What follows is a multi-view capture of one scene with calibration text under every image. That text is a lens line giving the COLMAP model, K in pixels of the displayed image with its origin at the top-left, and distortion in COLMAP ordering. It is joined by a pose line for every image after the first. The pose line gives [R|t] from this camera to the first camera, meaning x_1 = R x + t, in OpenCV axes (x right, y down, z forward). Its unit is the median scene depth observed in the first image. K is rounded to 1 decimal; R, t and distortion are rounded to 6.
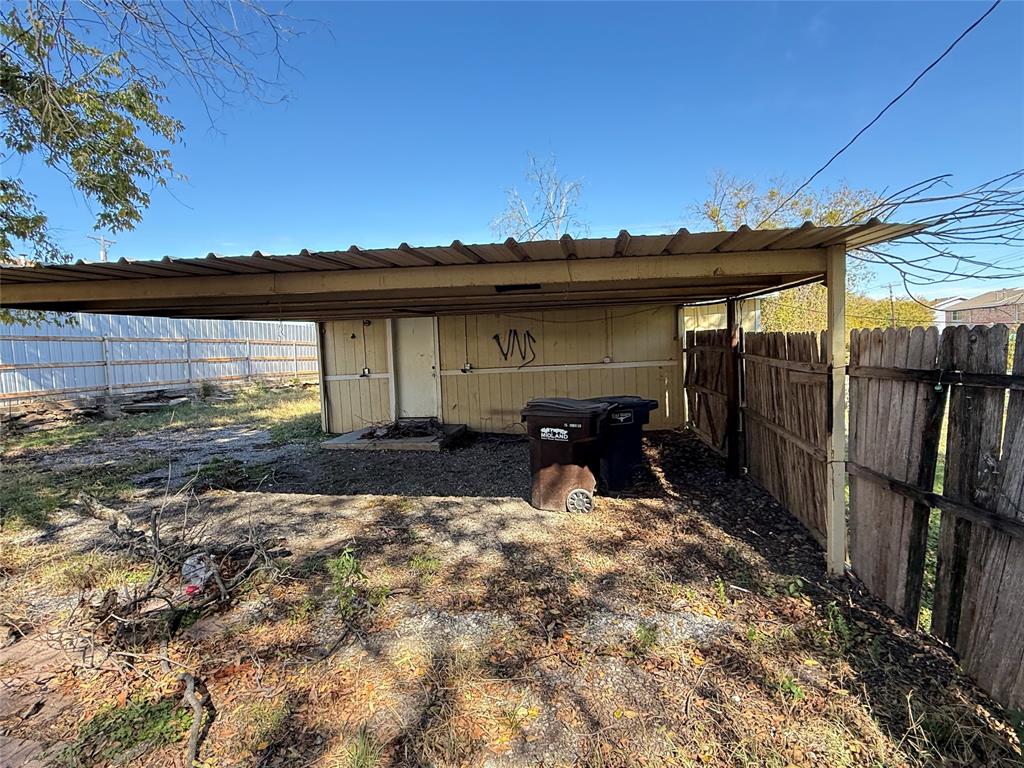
lens RADIAL K [[542.1, 0, 512.0], [0, 542.1, 384.0], [0, 0, 1]] dist [-0.002670, -0.000155]
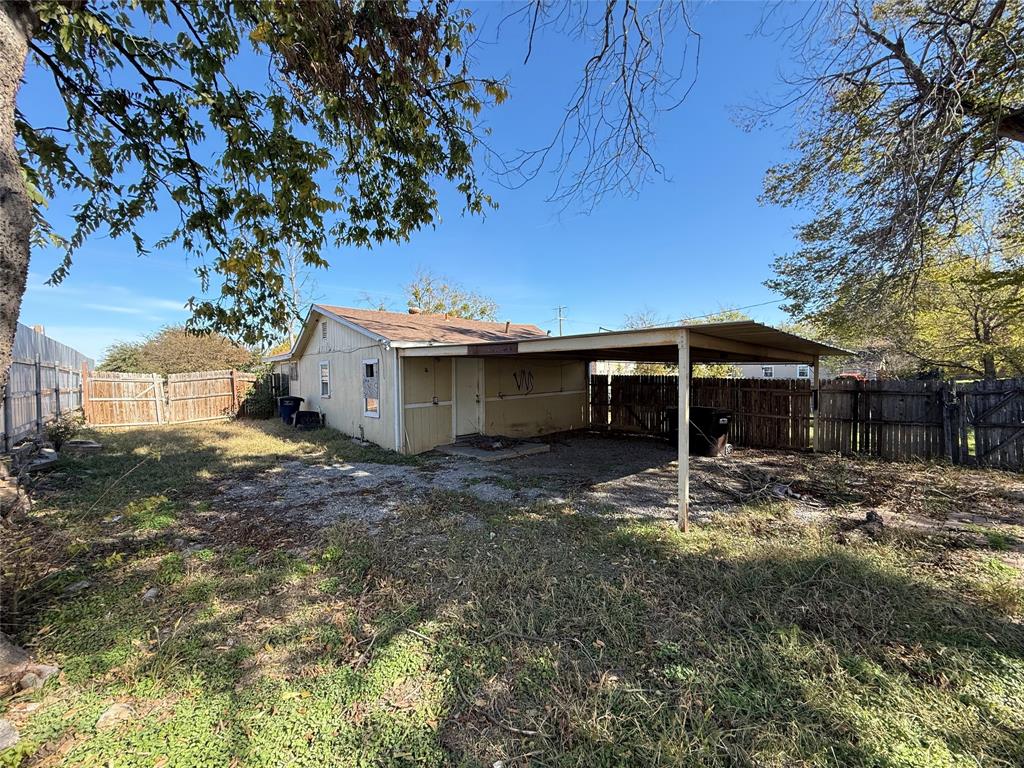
lens RADIAL K [[416.5, 0, 512.0], [0, 416.5, 384.0], [0, 0, 1]] dist [0.000712, 0.000181]
pose [[0.602797, 0.007596, 0.797859, -0.939893], [0.042349, 0.998241, -0.041499, -0.013558], [-0.796770, 0.058804, 0.601414, 0.326513]]
